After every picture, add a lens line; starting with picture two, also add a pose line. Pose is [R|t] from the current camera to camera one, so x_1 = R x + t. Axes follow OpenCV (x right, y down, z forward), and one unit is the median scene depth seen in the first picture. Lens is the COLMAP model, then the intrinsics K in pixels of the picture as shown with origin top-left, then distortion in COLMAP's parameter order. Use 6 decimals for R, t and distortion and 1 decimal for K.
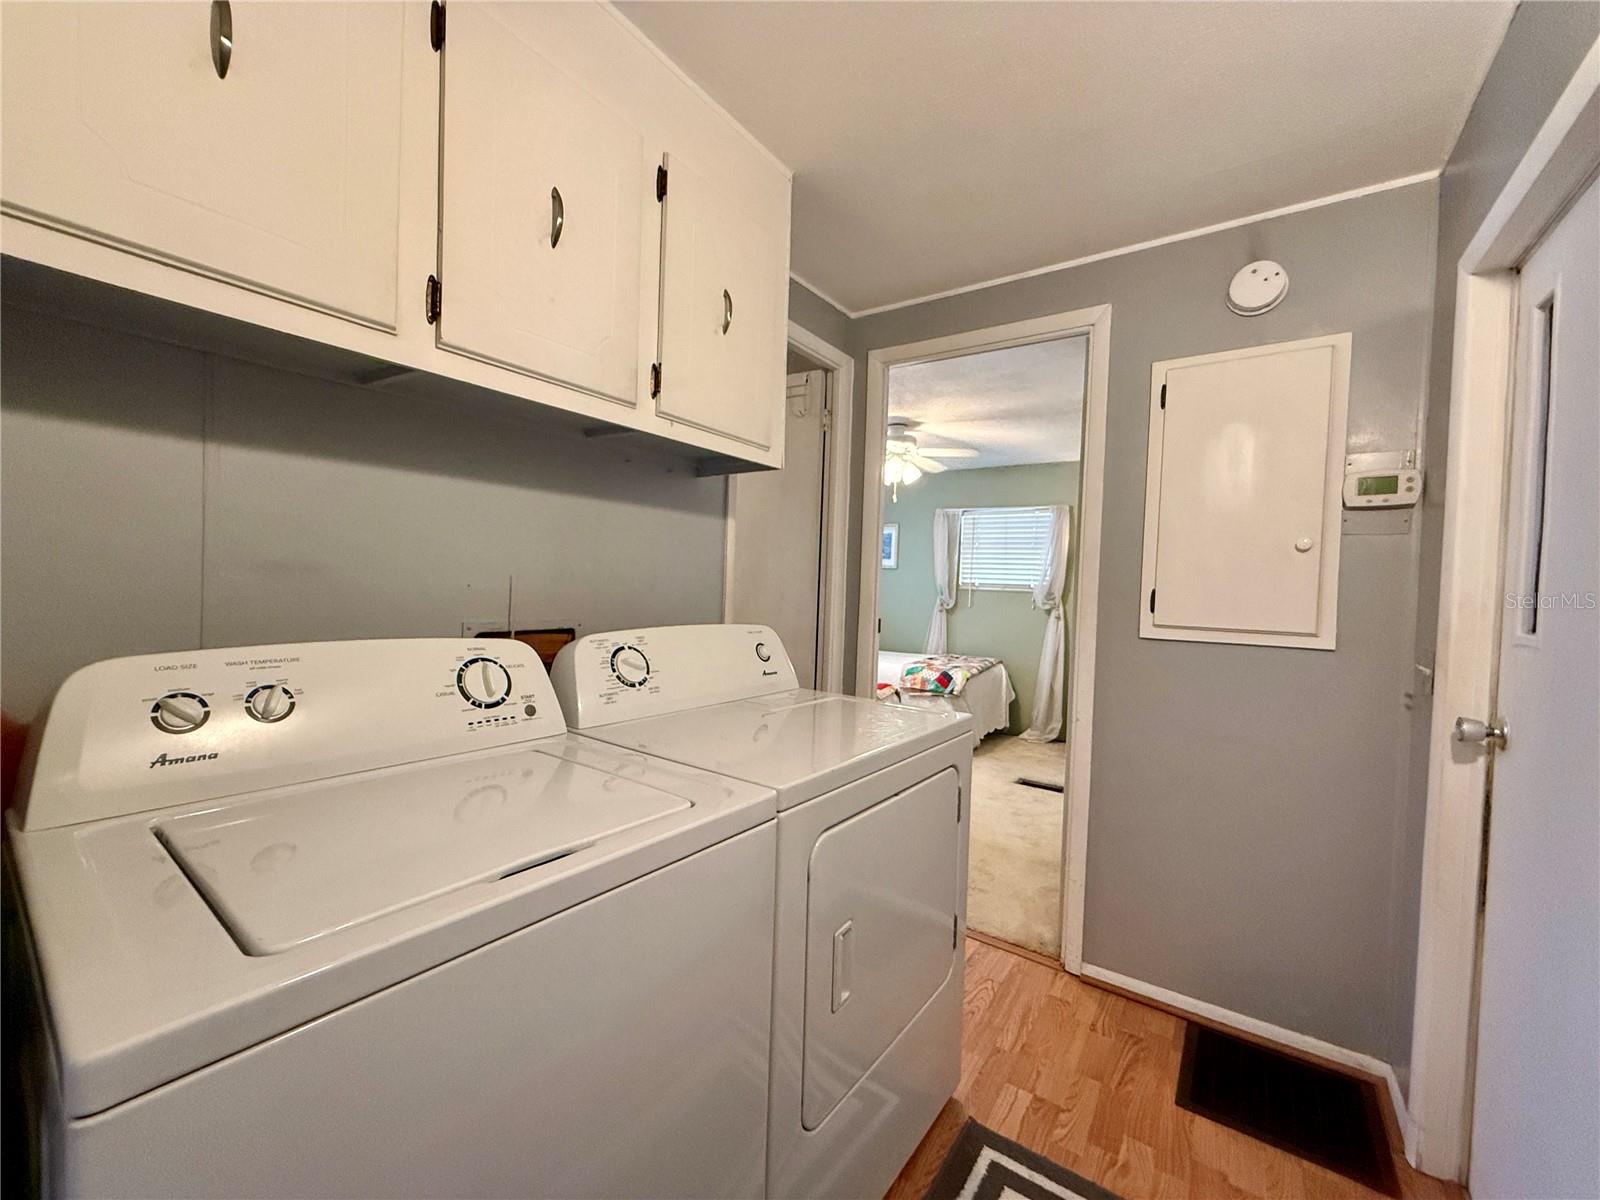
lens RADIAL K [[646.1, 0, 800.0], [0, 646.1, 600.0], [0, 0, 1]] dist [-0.001112, -0.000016]
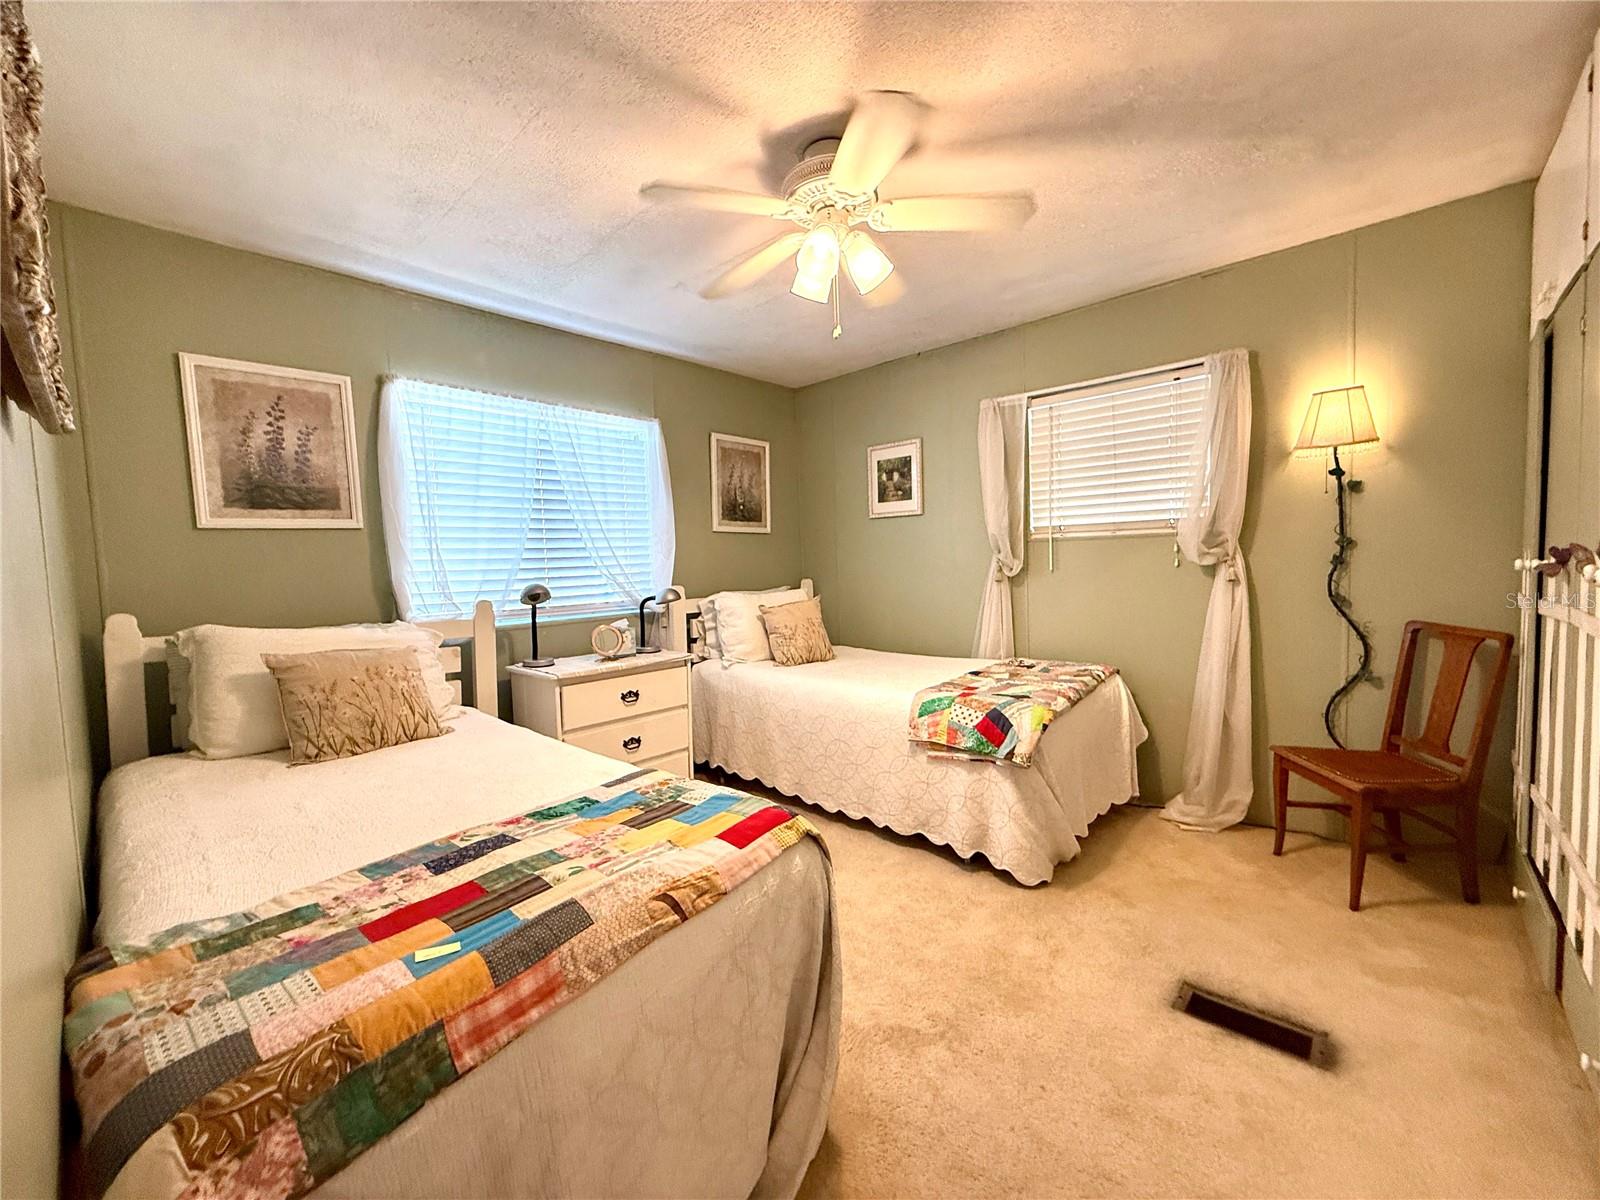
lens RADIAL K [[643.0, 0, 800.0], [0, 643.0, 600.0], [0, 0, 1]] dist [0.003097, 0.000129]
pose [[0.987211, -0.063007, -0.146442, 0.142008], [0.069205, 0.996893, 0.037620, 0.000618], [0.143616, -0.047273, 0.988504, 0.462996]]
